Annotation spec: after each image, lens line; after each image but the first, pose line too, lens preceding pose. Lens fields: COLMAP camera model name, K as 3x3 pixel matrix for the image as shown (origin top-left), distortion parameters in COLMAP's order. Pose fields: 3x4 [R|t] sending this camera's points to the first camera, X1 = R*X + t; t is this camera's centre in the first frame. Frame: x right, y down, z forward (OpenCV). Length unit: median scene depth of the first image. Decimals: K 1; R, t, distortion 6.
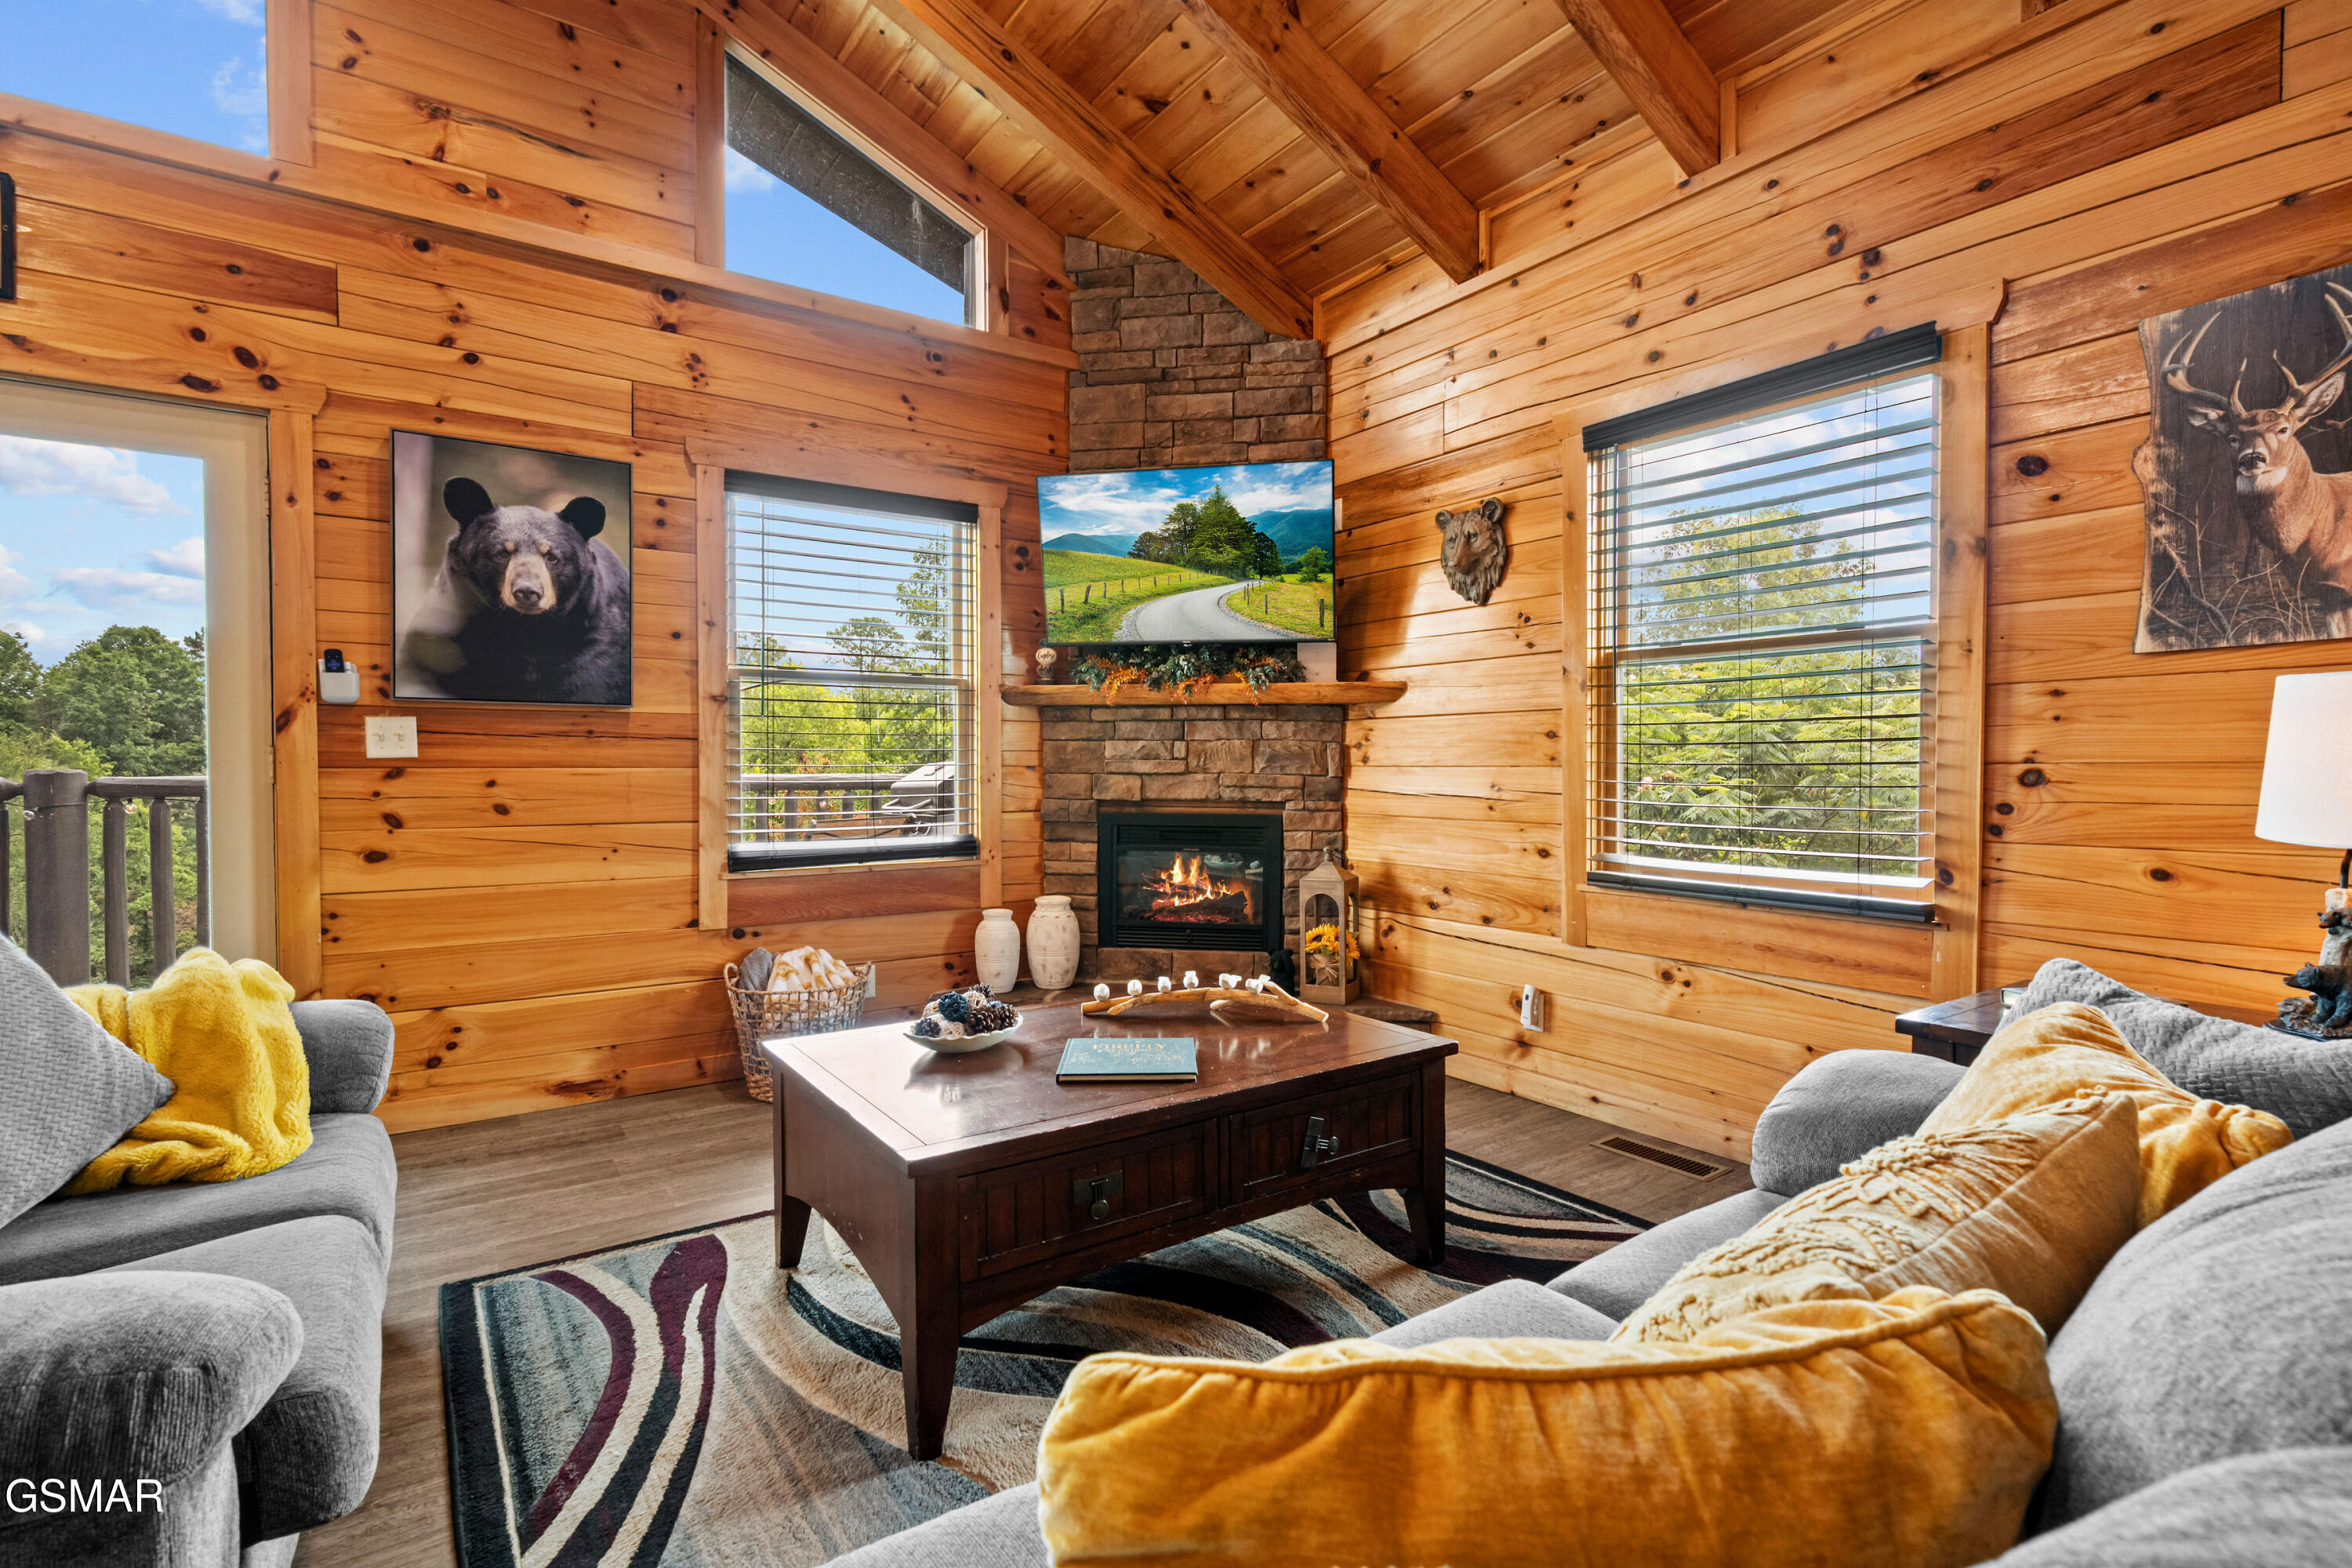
lens RADIAL K [[1075.3, 0, 1167.6], [0, 1075.3, 783.6], [0, 0, 1]] dist [0.000806, 0.000671]
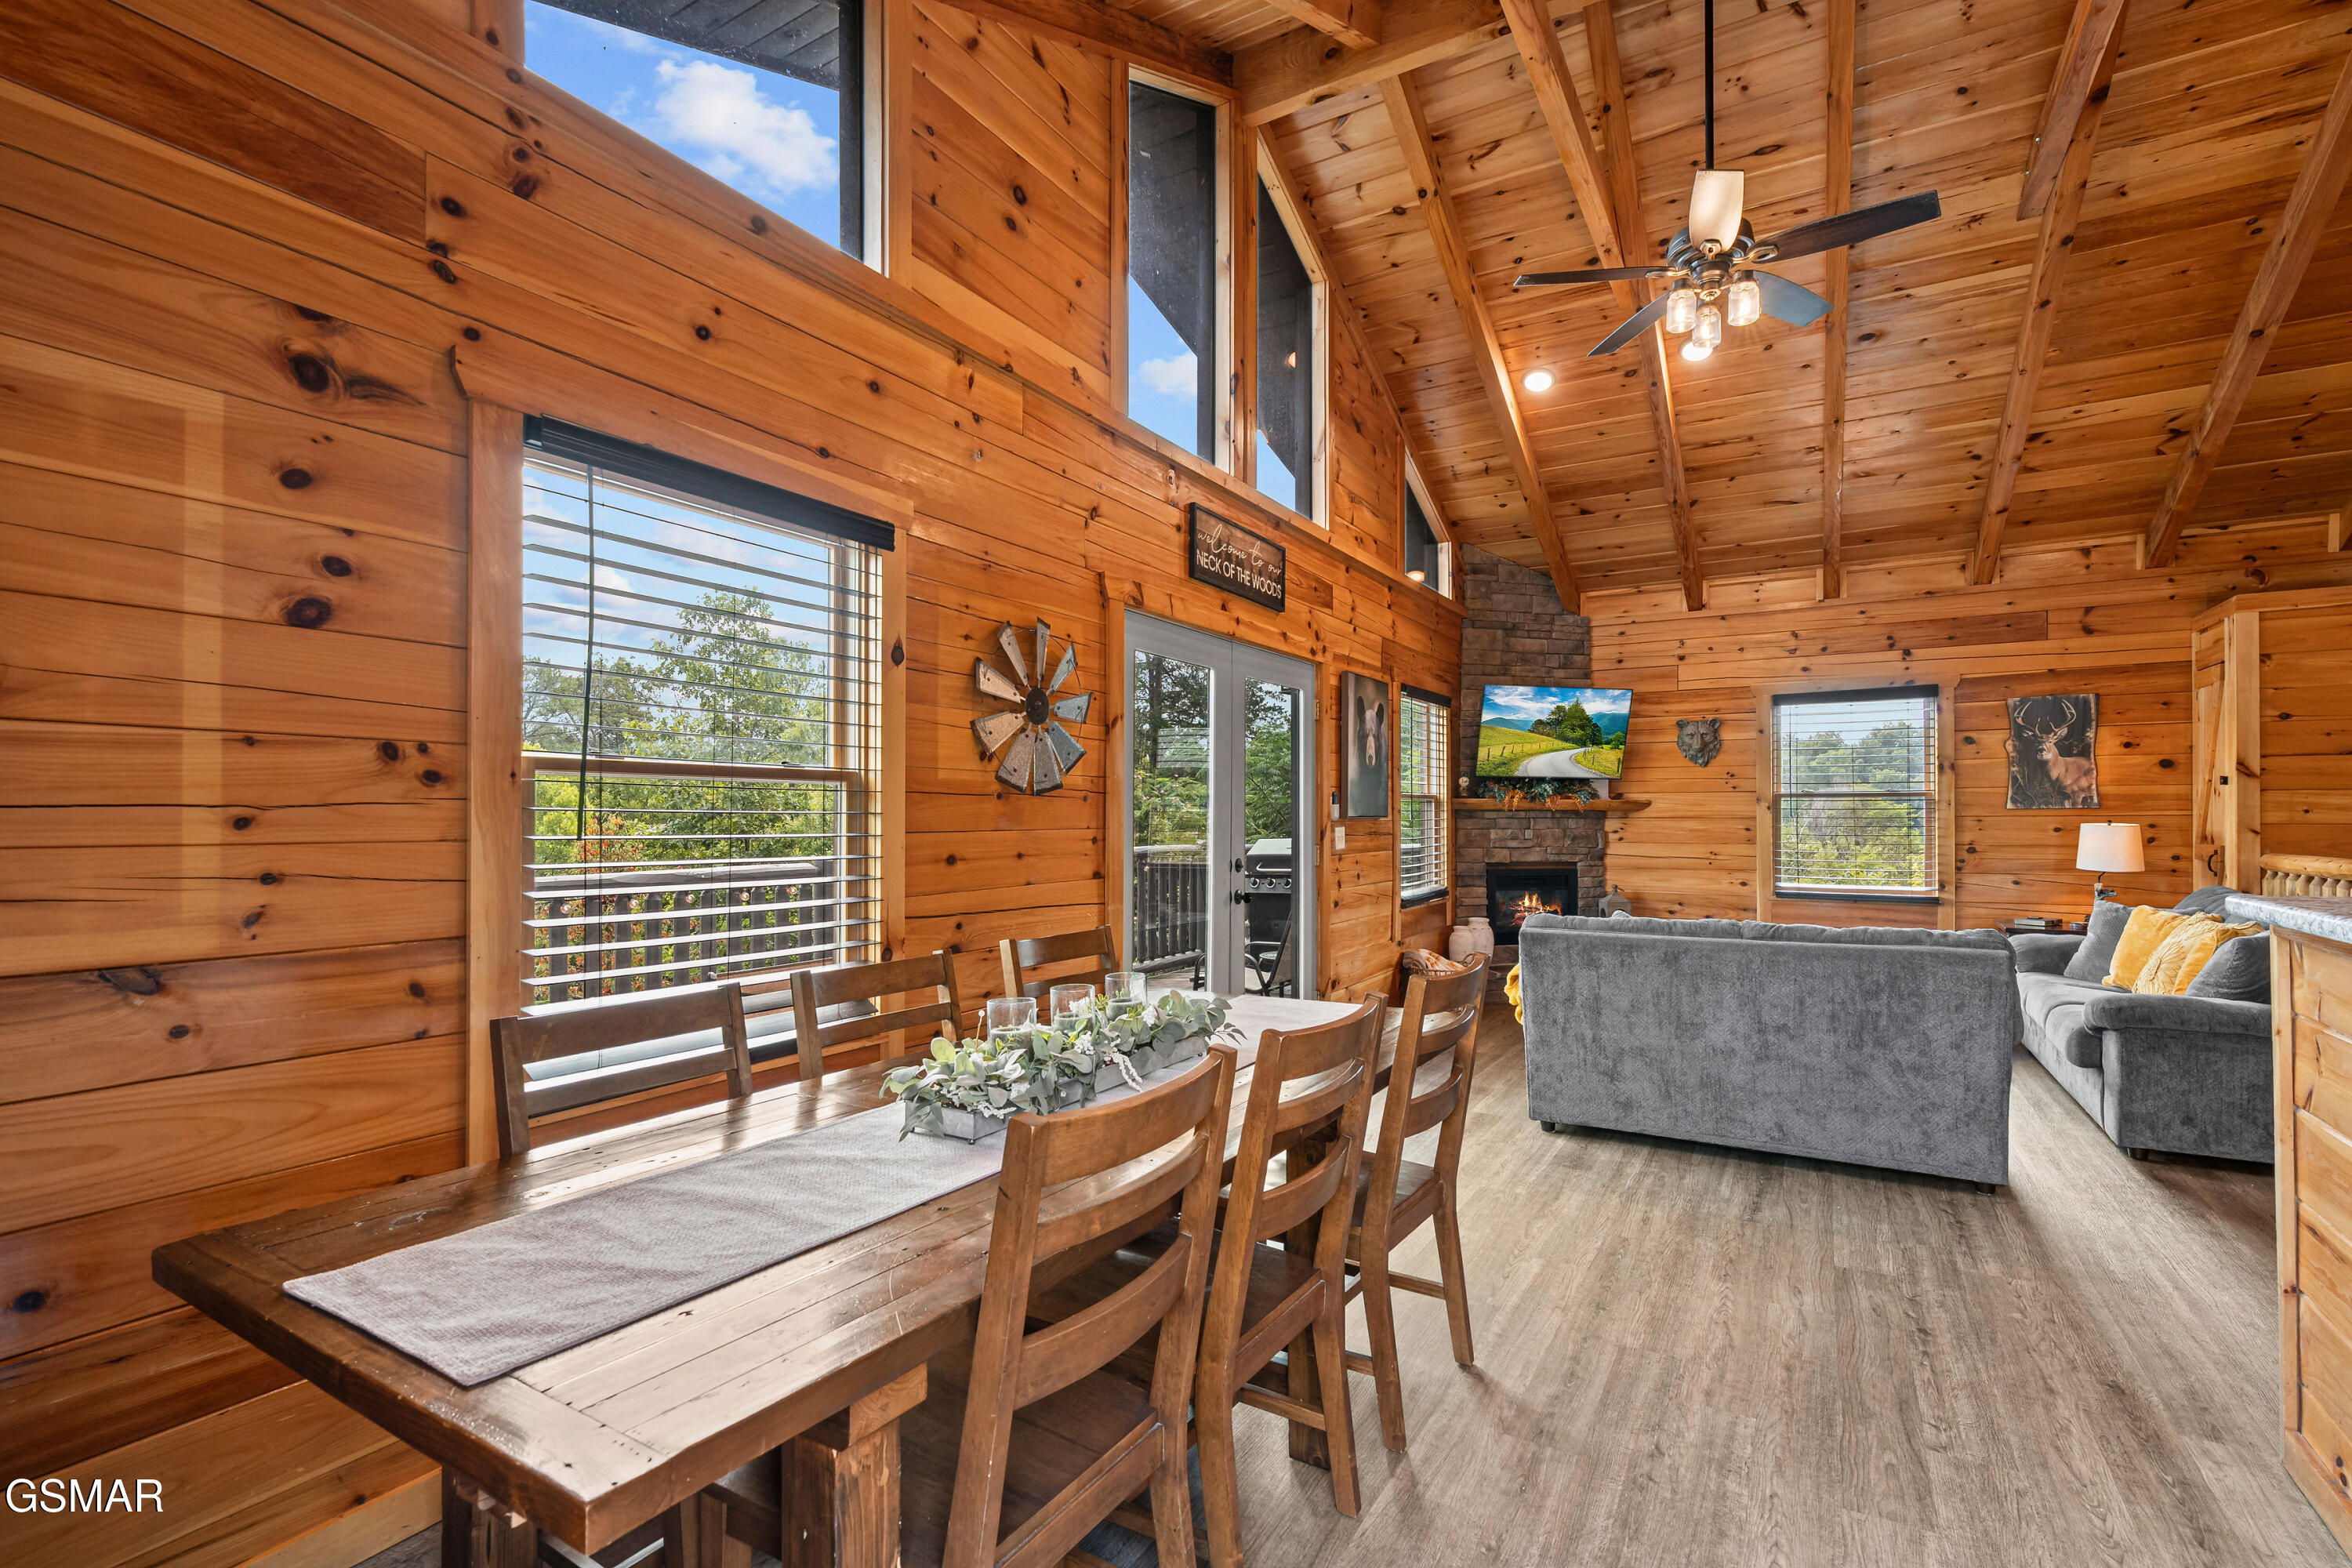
lens RADIAL K [[1075.3, 0, 1153.1], [0, 1075.3, 811.1], [0, 0, 1]] dist [0.000806, 0.000671]
pose [[0.913494, -0.000497, 0.406853, -1.581068], [0.009207, 0.999768, -0.019450, -0.049792], [-0.406749, 0.021514, 0.913287, -0.486528]]
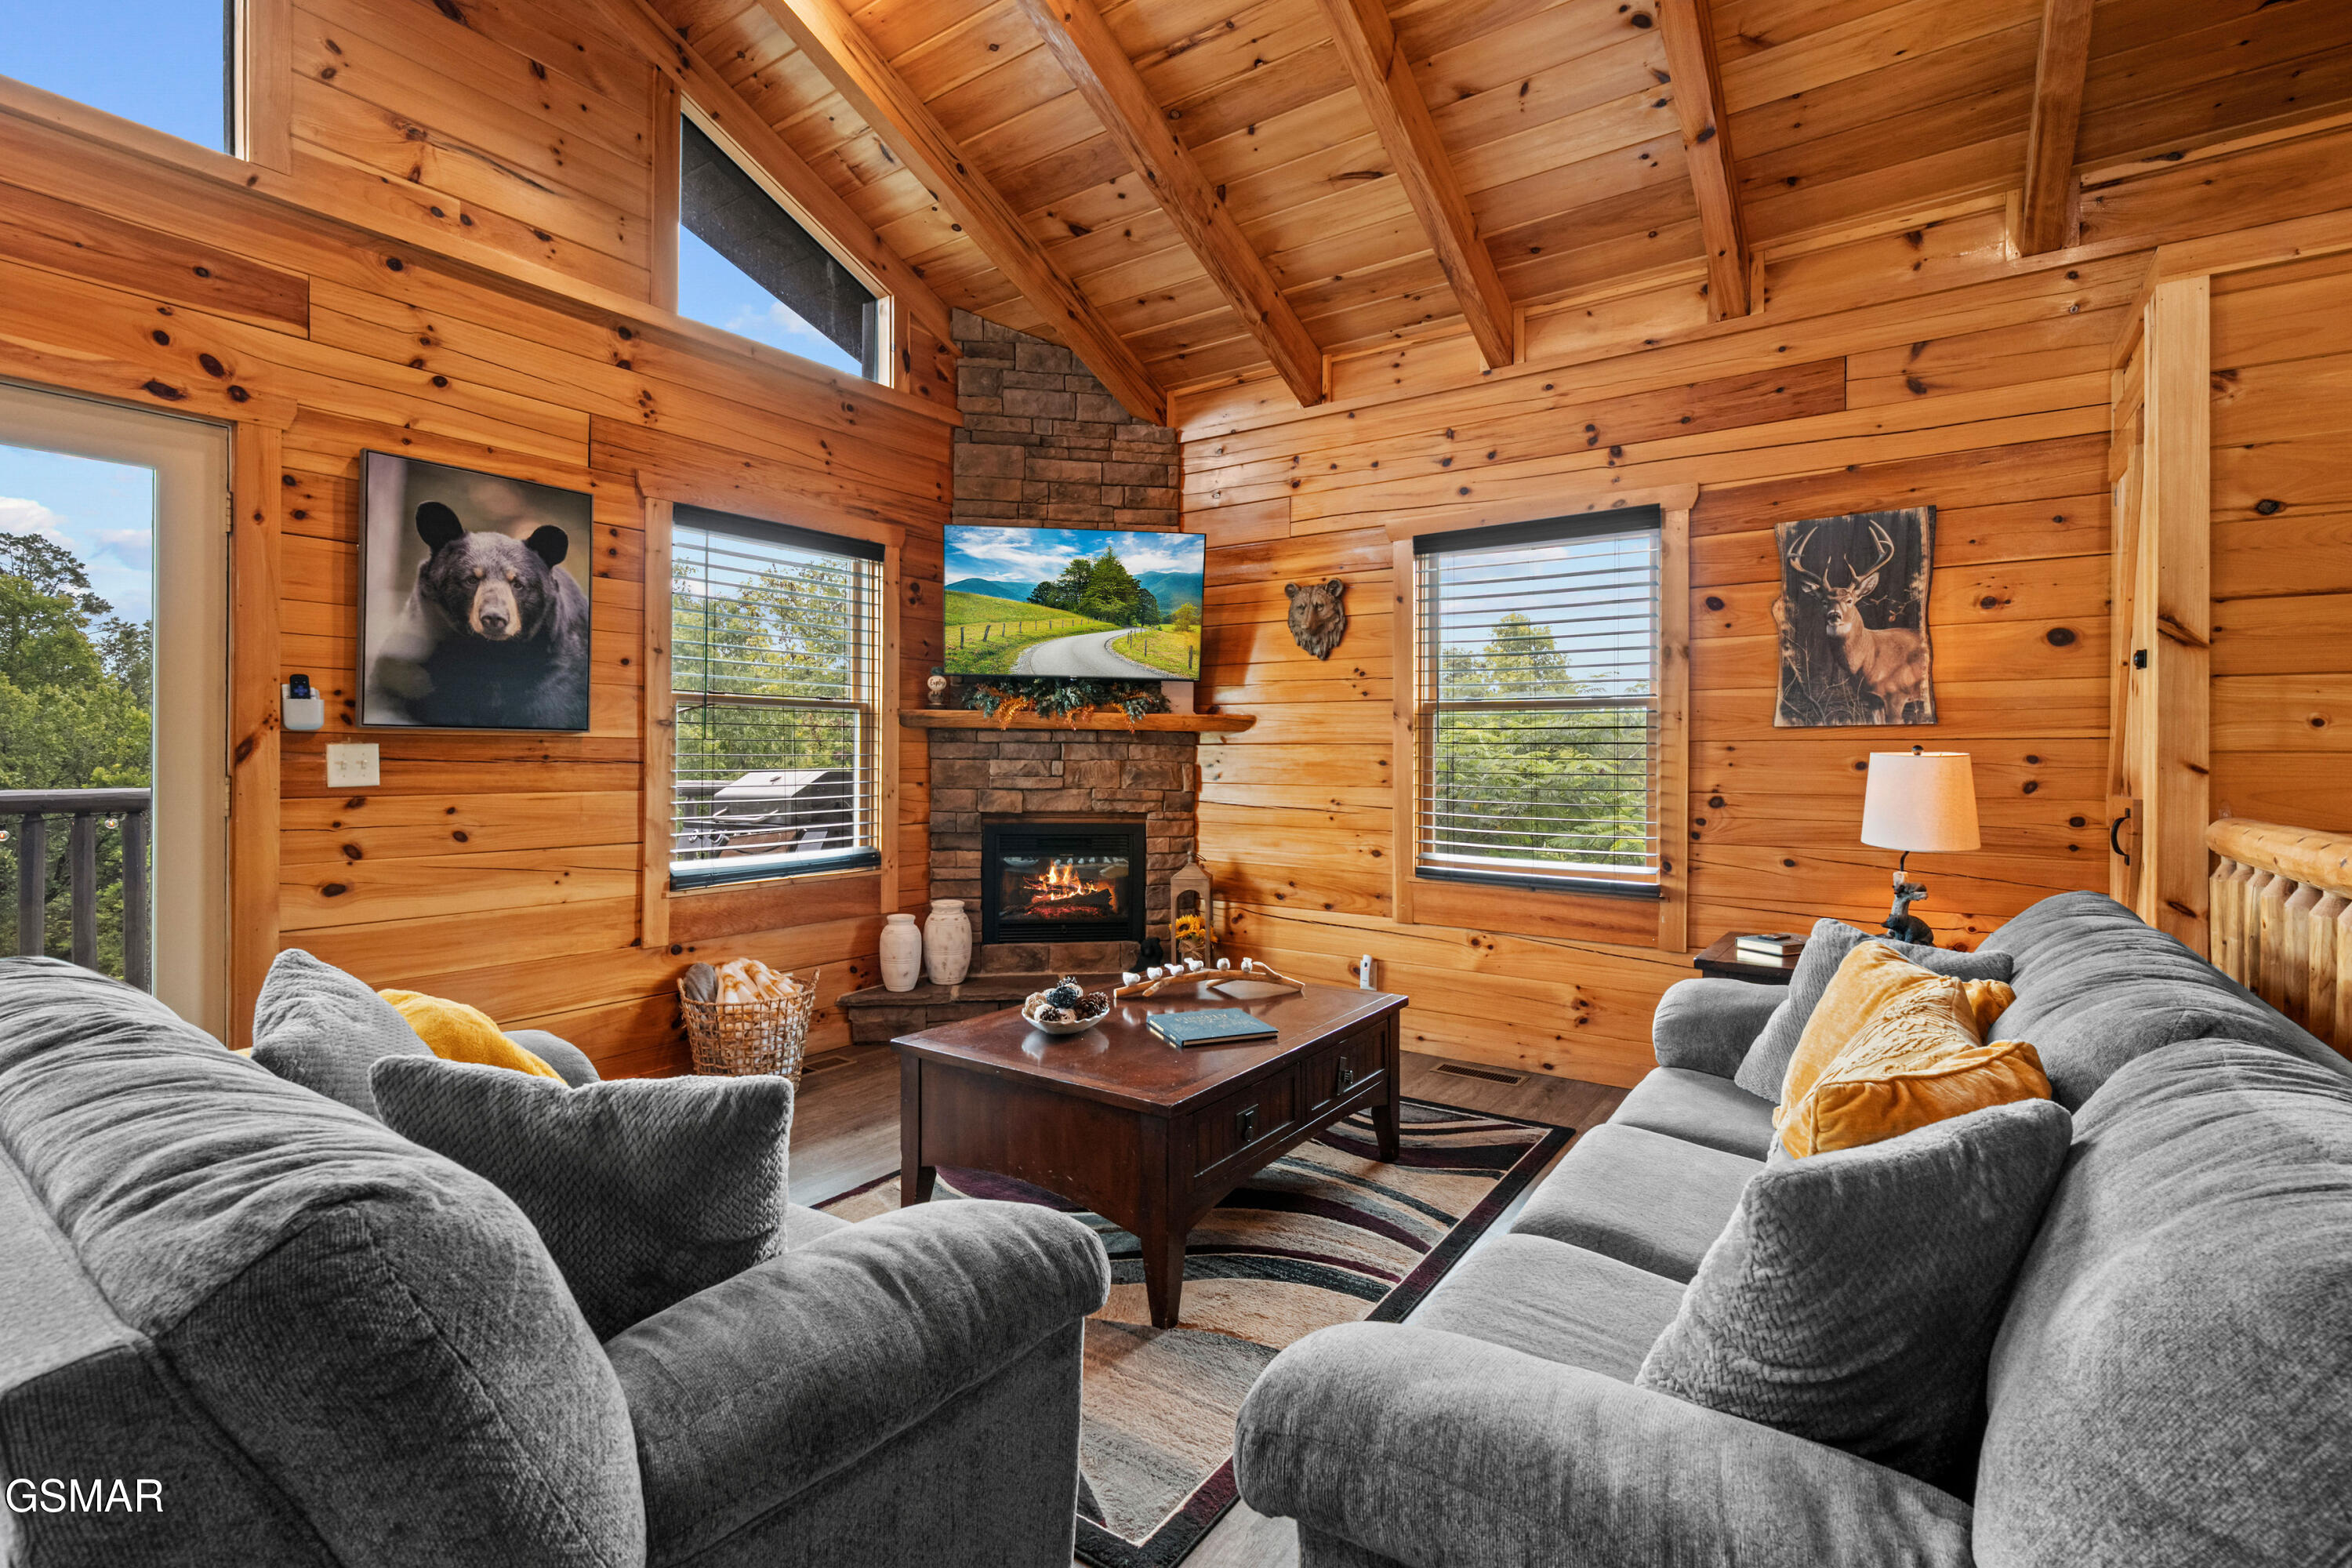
lens RADIAL K [[1075.3, 0, 1141.1], [0, 1075.3, 749.6], [0, 0, 1]] dist [0.000806, 0.000671]
pose [[0.942721, 0.006381, 0.333522, -0.347638], [0.000324, 0.999799, -0.020044, -0.034371], [-0.333583, 0.019004, 0.942529, -0.135022]]
